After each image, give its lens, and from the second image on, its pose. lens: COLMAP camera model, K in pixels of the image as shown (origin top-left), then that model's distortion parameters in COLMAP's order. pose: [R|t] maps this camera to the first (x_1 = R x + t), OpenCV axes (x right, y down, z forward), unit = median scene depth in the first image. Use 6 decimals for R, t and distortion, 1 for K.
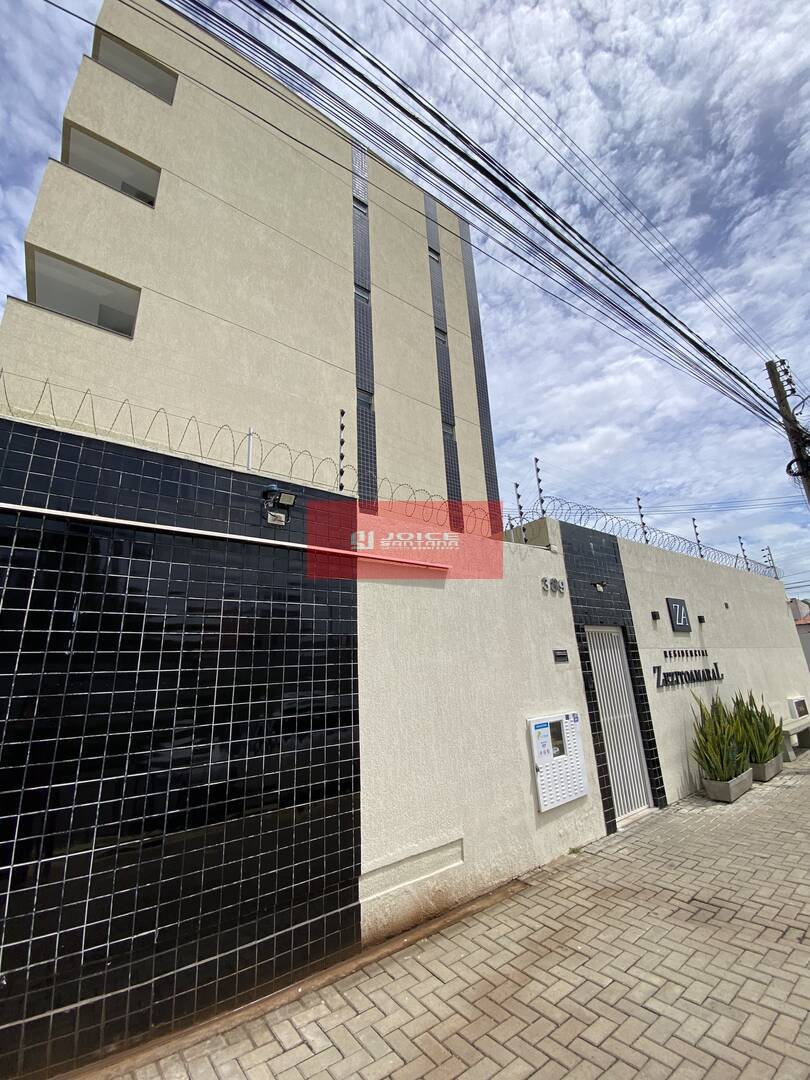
lens RADIAL K [[440.1, 0, 402.0], [0, 440.1, 545.2], [0, 0, 1]] dist [0.014594, -0.017617]
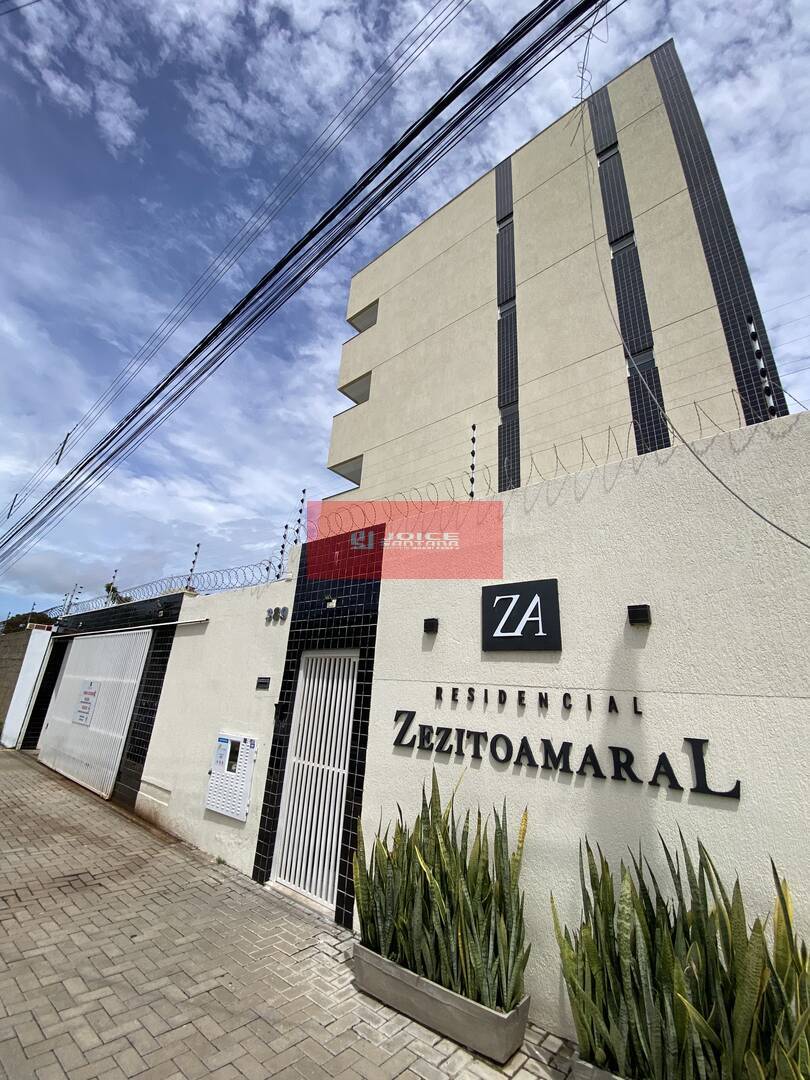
lens RADIAL K [[440.1, 0, 402.0], [0, 440.1, 545.2], [0, 0, 1]] dist [0.014594, -0.017617]
pose [[0.233397, -0.264856, -0.935616, 1.310317], [0.197966, 0.954981, -0.220954, 0.205212], [0.952017, -0.133650, 0.275322, 0.930971]]
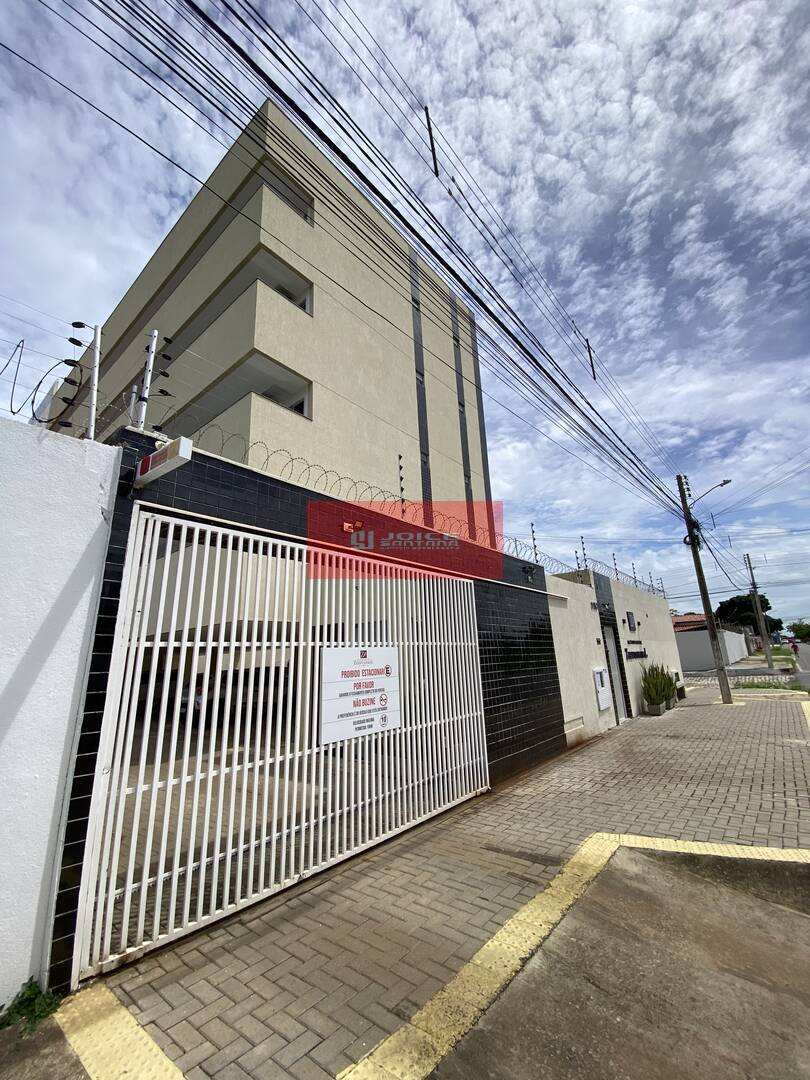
lens RADIAL K [[439.8, 0, 386.9], [0, 439.8, 548.4], [0, 0, 1]] dist [0.002055, -0.017011]
pose [[0.975680, 0.061106, 0.210511, -0.890112], [-0.065624, 0.997739, 0.014535, -0.117502], [-0.209146, -0.027996, 0.977484, -0.640475]]
